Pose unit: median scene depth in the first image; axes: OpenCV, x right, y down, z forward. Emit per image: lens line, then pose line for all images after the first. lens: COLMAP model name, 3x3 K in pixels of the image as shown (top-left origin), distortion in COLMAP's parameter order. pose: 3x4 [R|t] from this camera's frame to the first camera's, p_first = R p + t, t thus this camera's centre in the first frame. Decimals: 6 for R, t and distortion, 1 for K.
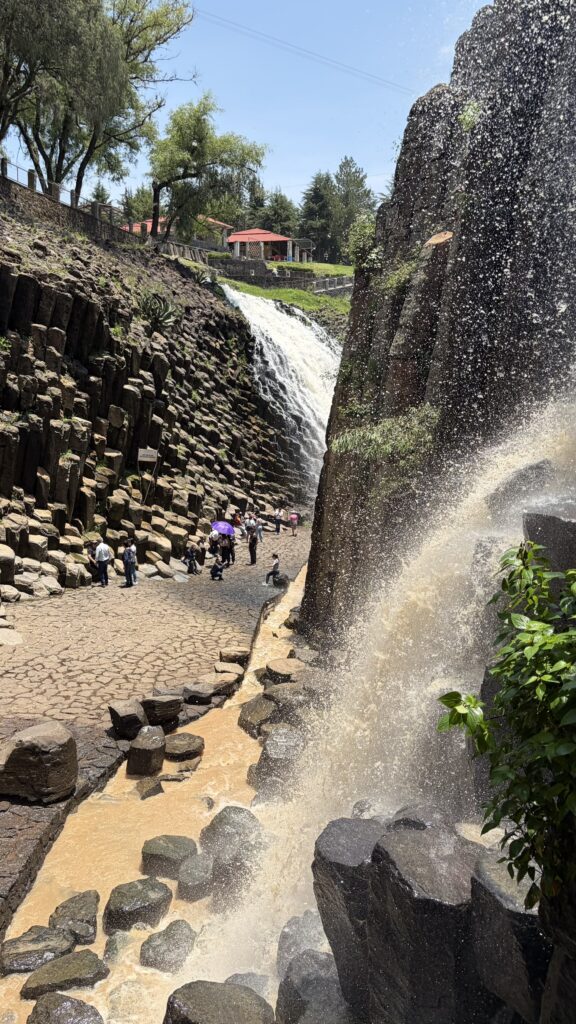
lens RADIAL K [[780.9, 0, 288.7], [0, 780.9, 501.0], [0, 0, 1]] dist [-0.006158, -0.002769]
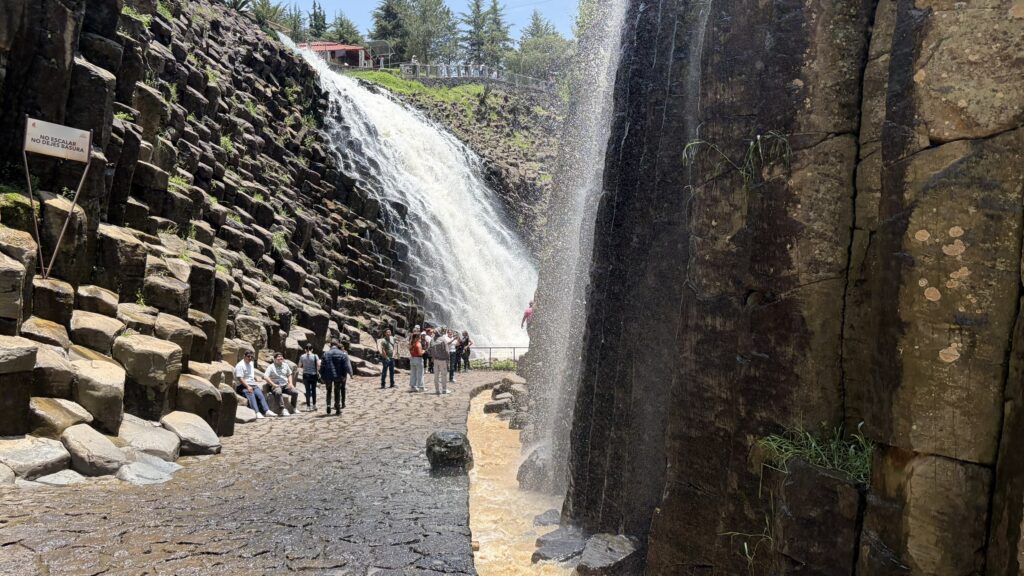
lens RADIAL K [[780.9, 0, 512.0], [0, 780.9, 288.0], [0, 0, 1]] dist [-0.006158, -0.002769]
pose [[0.979805, -0.037103, 0.196483, -0.032260], [0.060246, 0.991750, -0.113151, 0.045123], [-0.190664, 0.122704, 0.973956, 0.424990]]
